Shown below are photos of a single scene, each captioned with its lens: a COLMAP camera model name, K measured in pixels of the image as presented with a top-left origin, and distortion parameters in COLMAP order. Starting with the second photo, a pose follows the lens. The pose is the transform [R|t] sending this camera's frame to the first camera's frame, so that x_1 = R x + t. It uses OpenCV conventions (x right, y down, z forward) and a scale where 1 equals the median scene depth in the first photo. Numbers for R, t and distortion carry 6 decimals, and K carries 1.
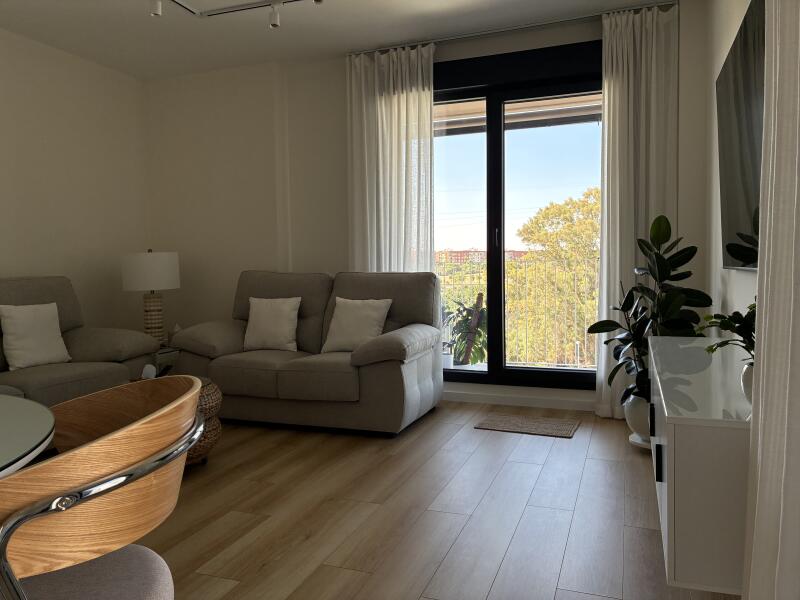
lens RADIAL K [[623.2, 0, 419.3], [0, 623.2, 301.1], [0, 0, 1]] dist [0.045587, -0.097543]
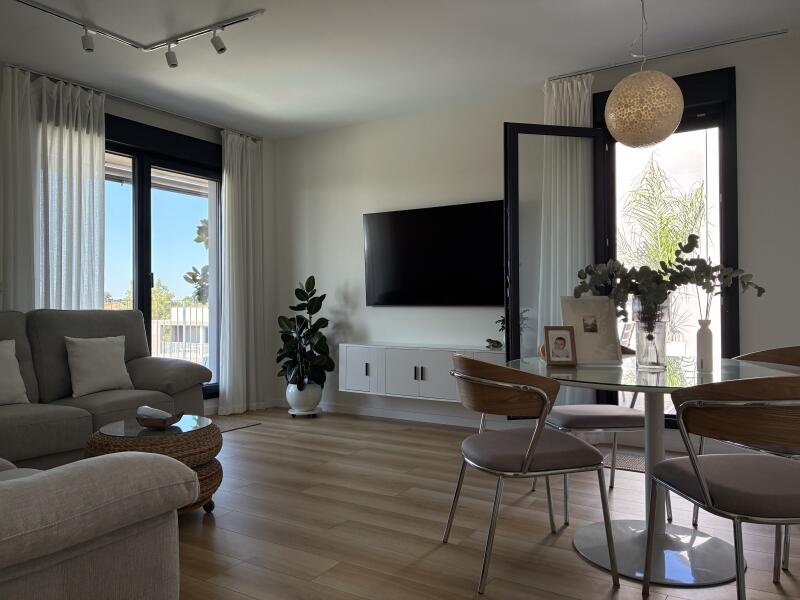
lens RADIAL K [[605.8, 0, 399.9], [0, 605.8, 295.7], [0, 0, 1]] dist [0.039924, -0.053120]
pose [[0.199915, 0.028361, 0.979403, -0.892132], [0.065991, 0.996922, -0.042338, 0.006323], [-0.977589, 0.073095, 0.197428, 0.330277]]
